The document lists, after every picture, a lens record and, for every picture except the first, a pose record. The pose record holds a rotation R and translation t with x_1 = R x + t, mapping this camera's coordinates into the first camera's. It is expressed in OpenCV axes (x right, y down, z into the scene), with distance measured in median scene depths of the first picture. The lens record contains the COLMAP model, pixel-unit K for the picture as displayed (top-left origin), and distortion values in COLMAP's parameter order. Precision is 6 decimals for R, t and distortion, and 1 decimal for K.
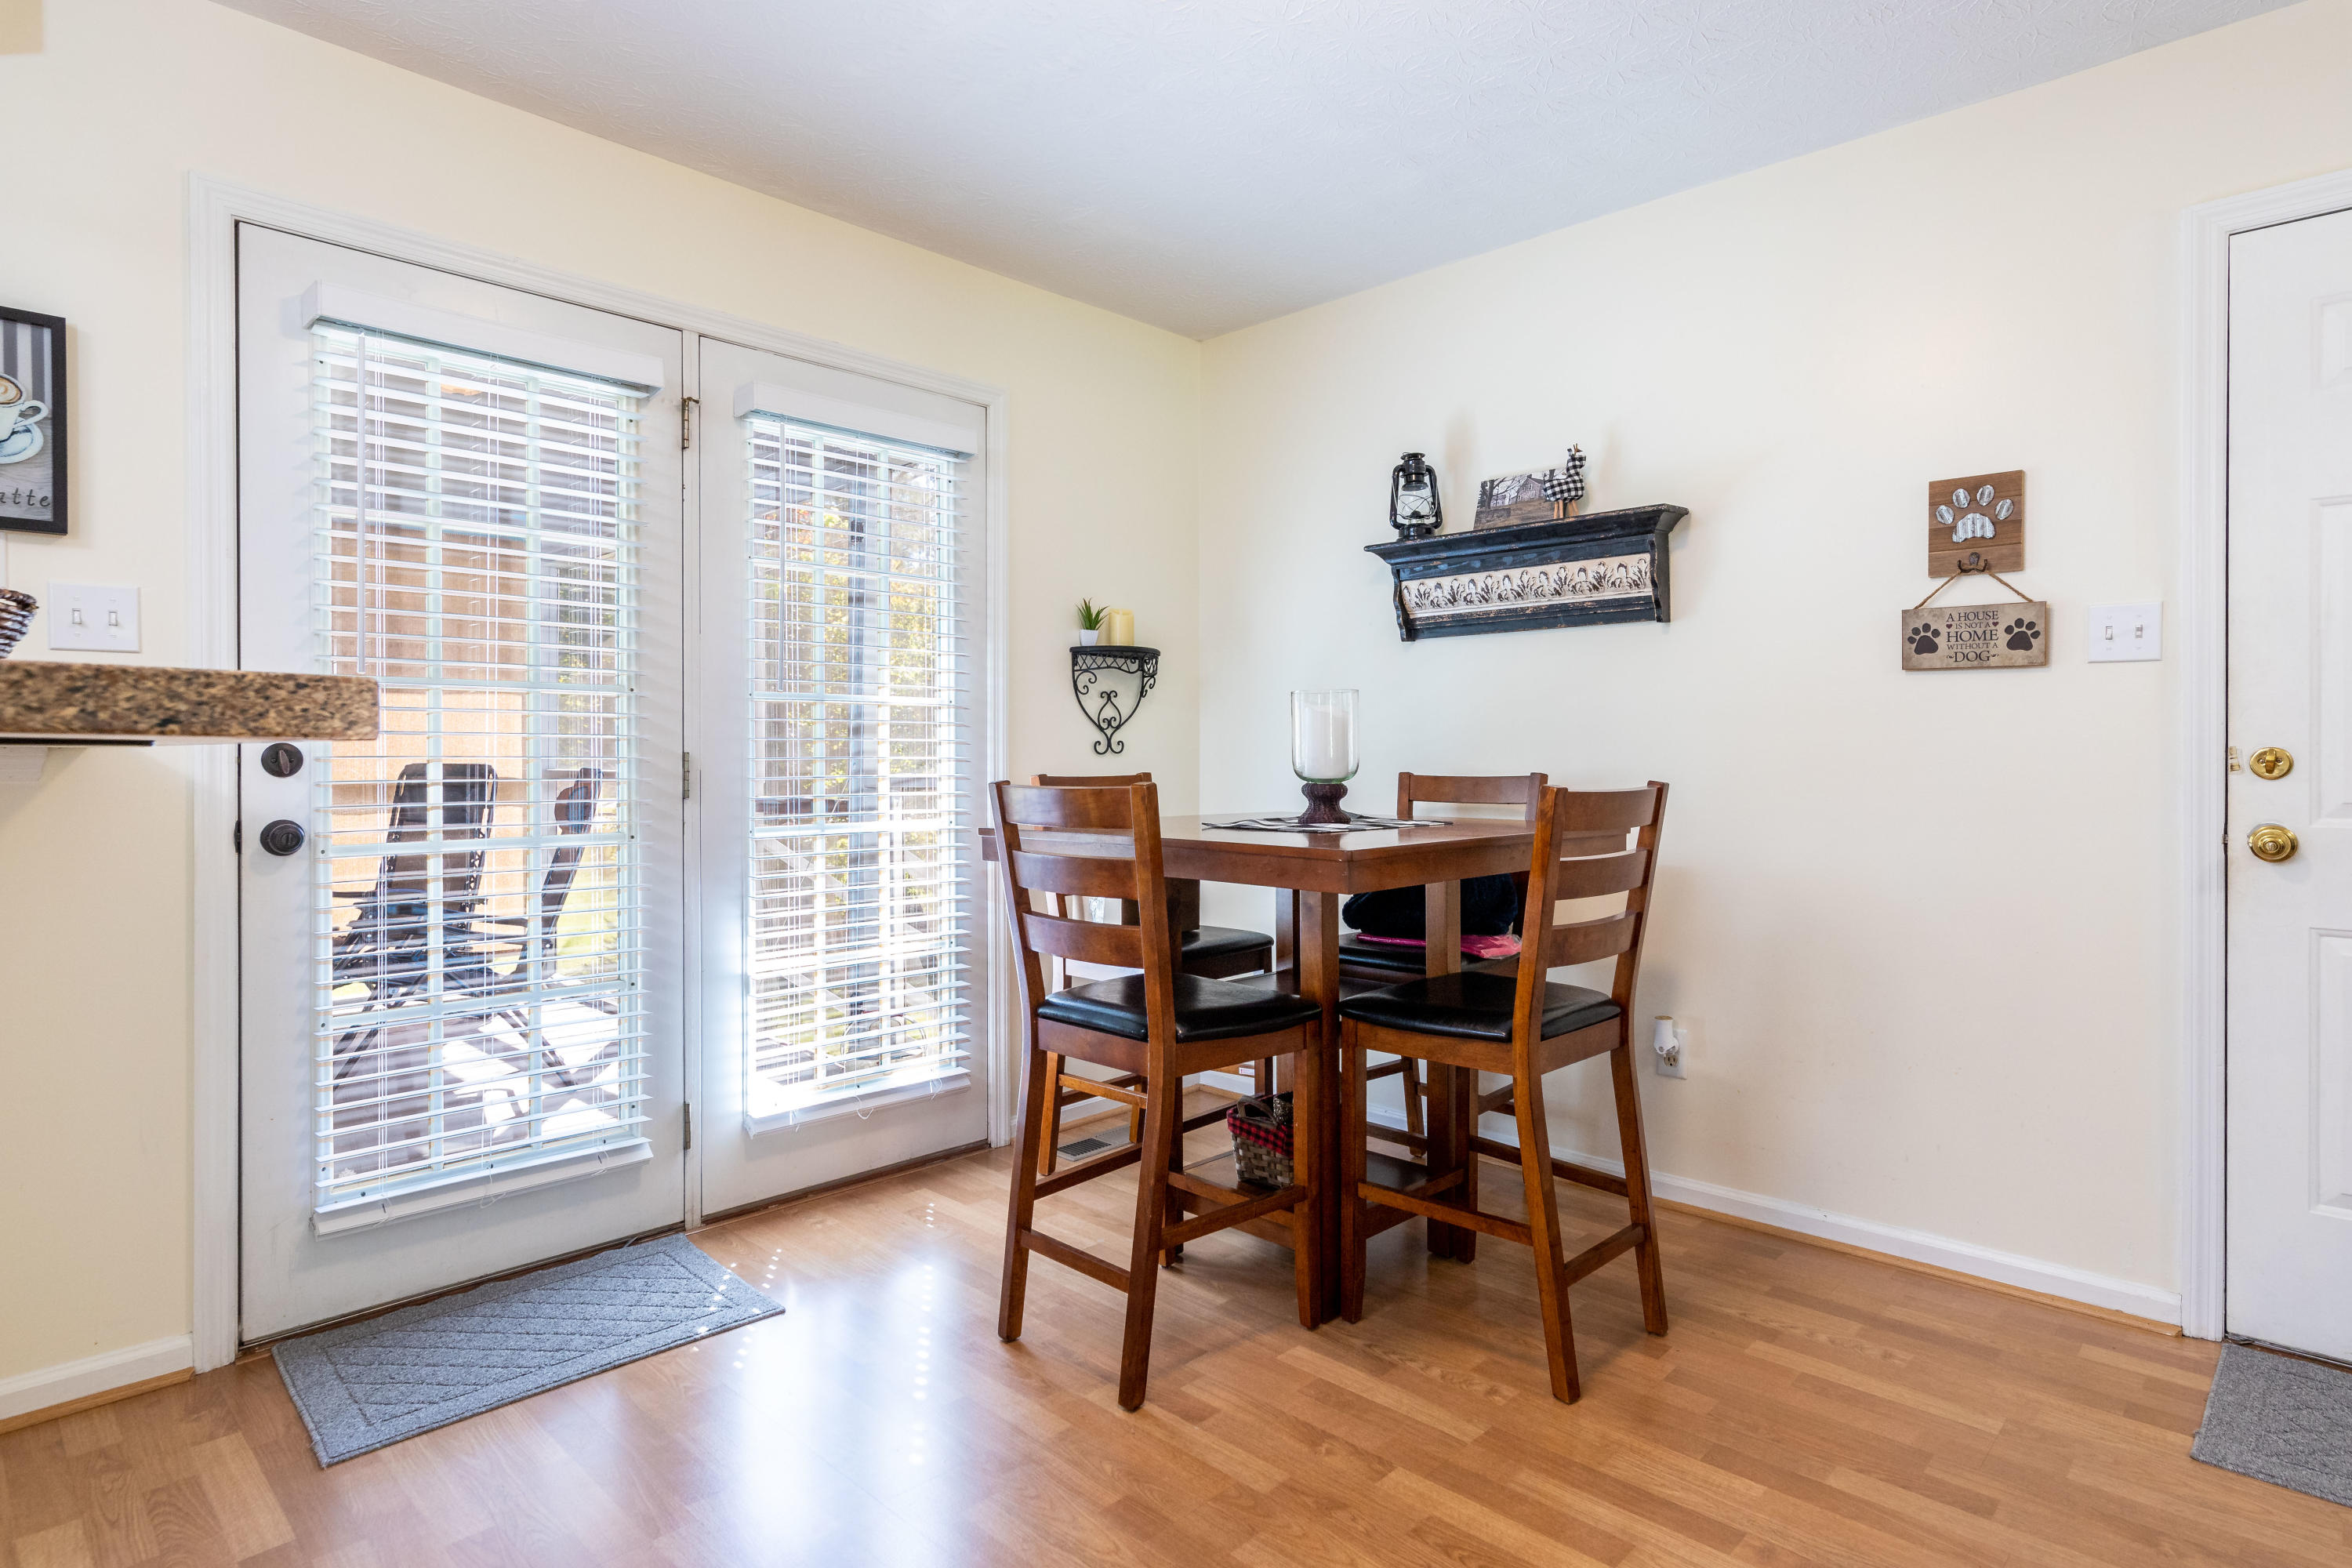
lens RADIAL K [[1248.3, 0, 1185.1], [0, 1248.3, 753.6], [0, 0, 1]] dist [0.006074, 0.000116]
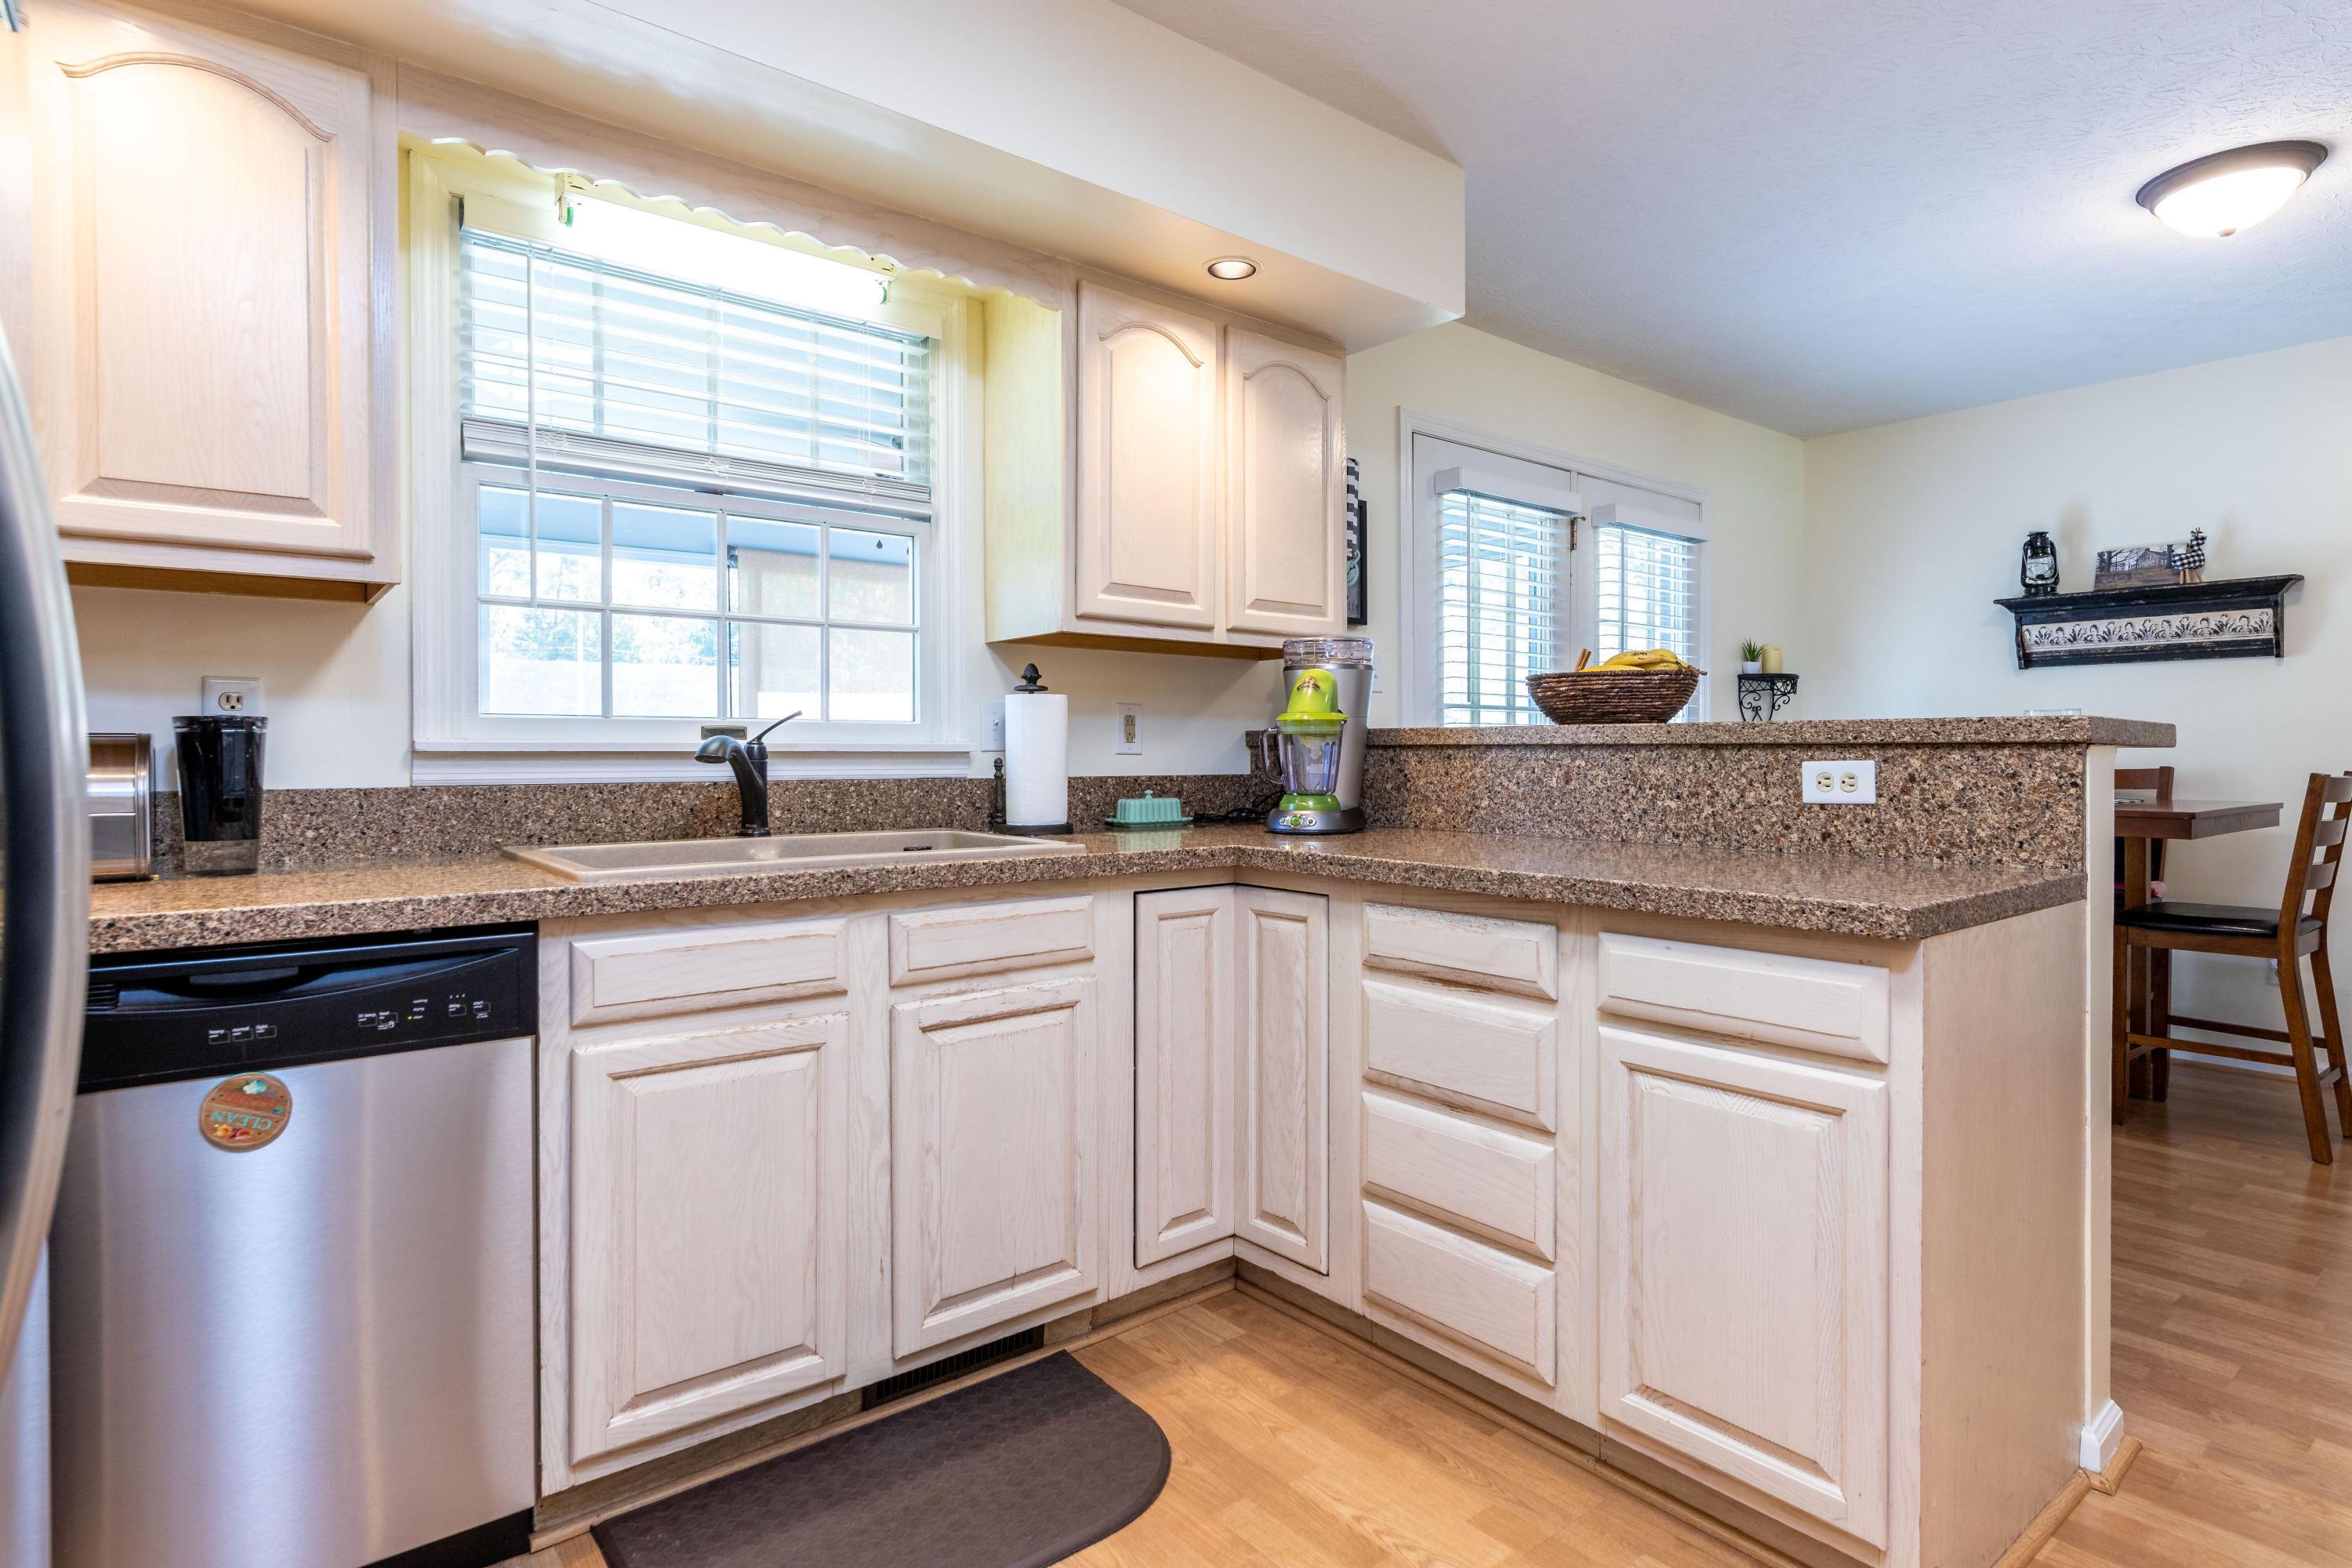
lens RADIAL K [[1181.1, 0, 1217.8], [0, 1181.1, 764.1], [0, 0, 1]] dist [-0.001073, 0.000613]
pose [[0.991386, 0.003005, -0.130939, -0.553620], [-0.001782, 0.999954, 0.009458, 0.002055], [0.130961, -0.009144, 0.991345, -0.408637]]
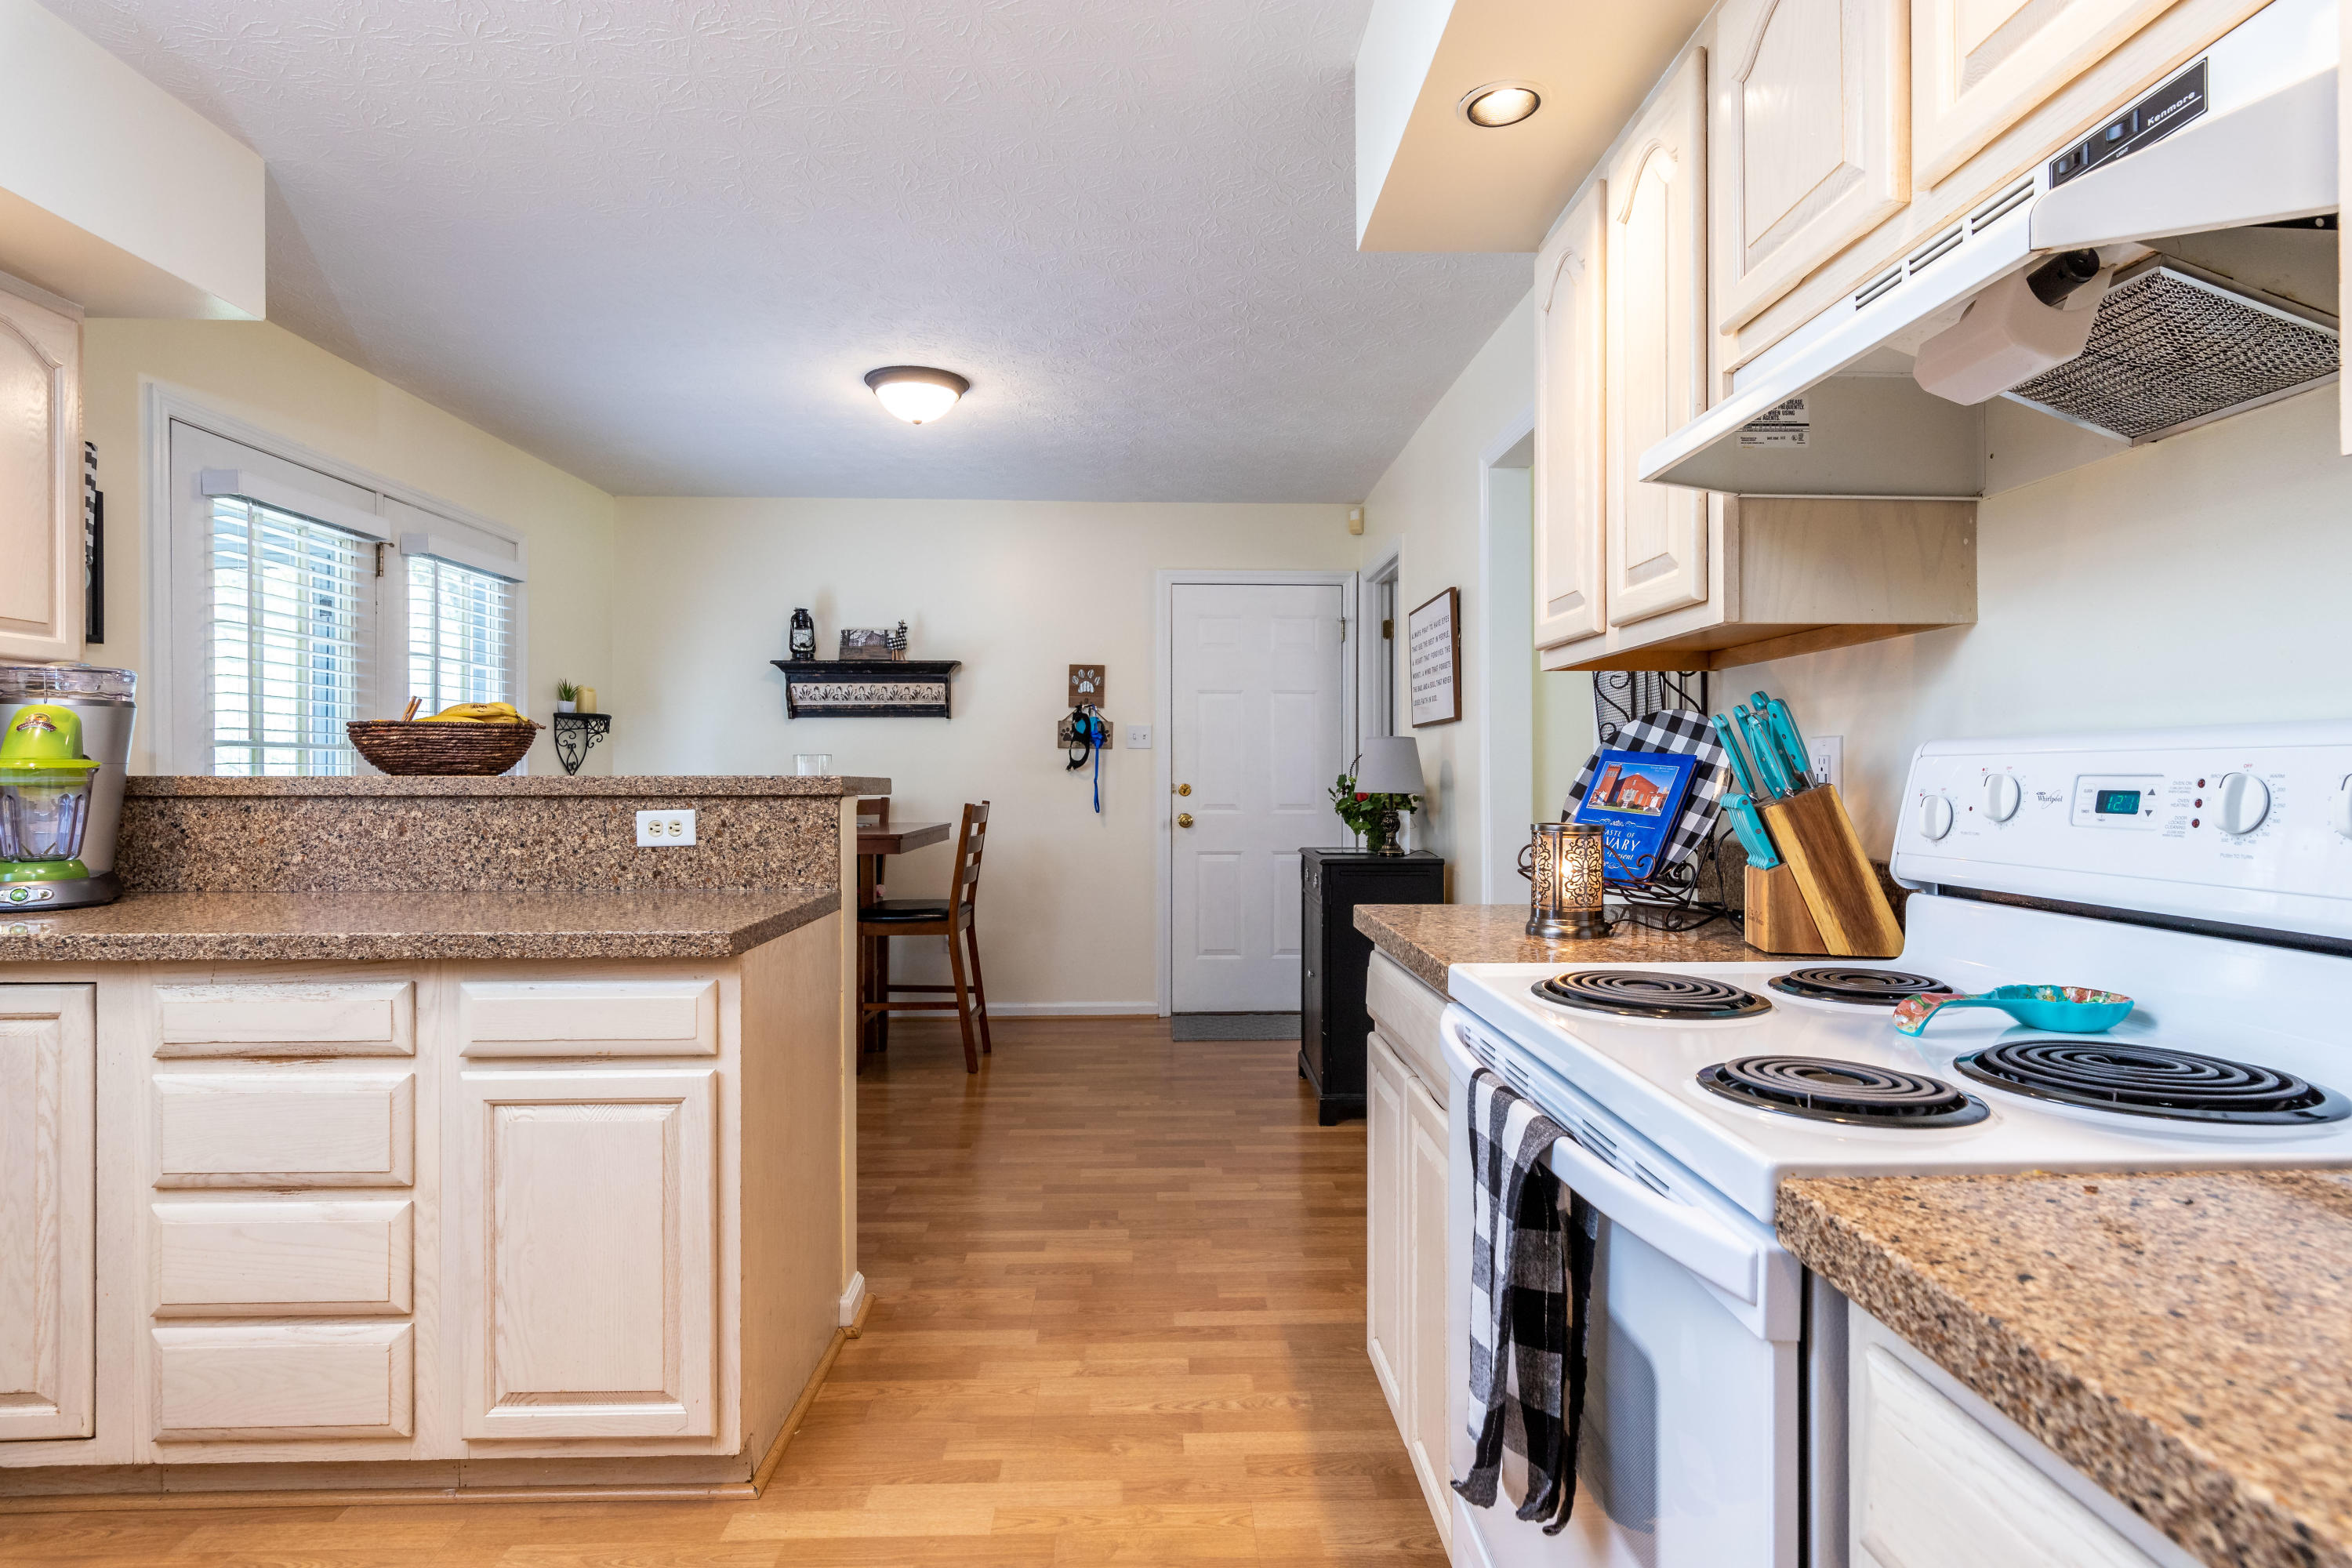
lens RADIAL K [[1181.1, 0, 1140.7], [0, 1181.1, 764.2], [0, 0, 1]] dist [-0.001073, 0.000613]
pose [[0.725191, 0.005676, 0.688524, -0.602165], [0.001840, 0.999946, -0.010181, -0.014004], [-0.688545, 0.008650, 0.725142, -0.486022]]
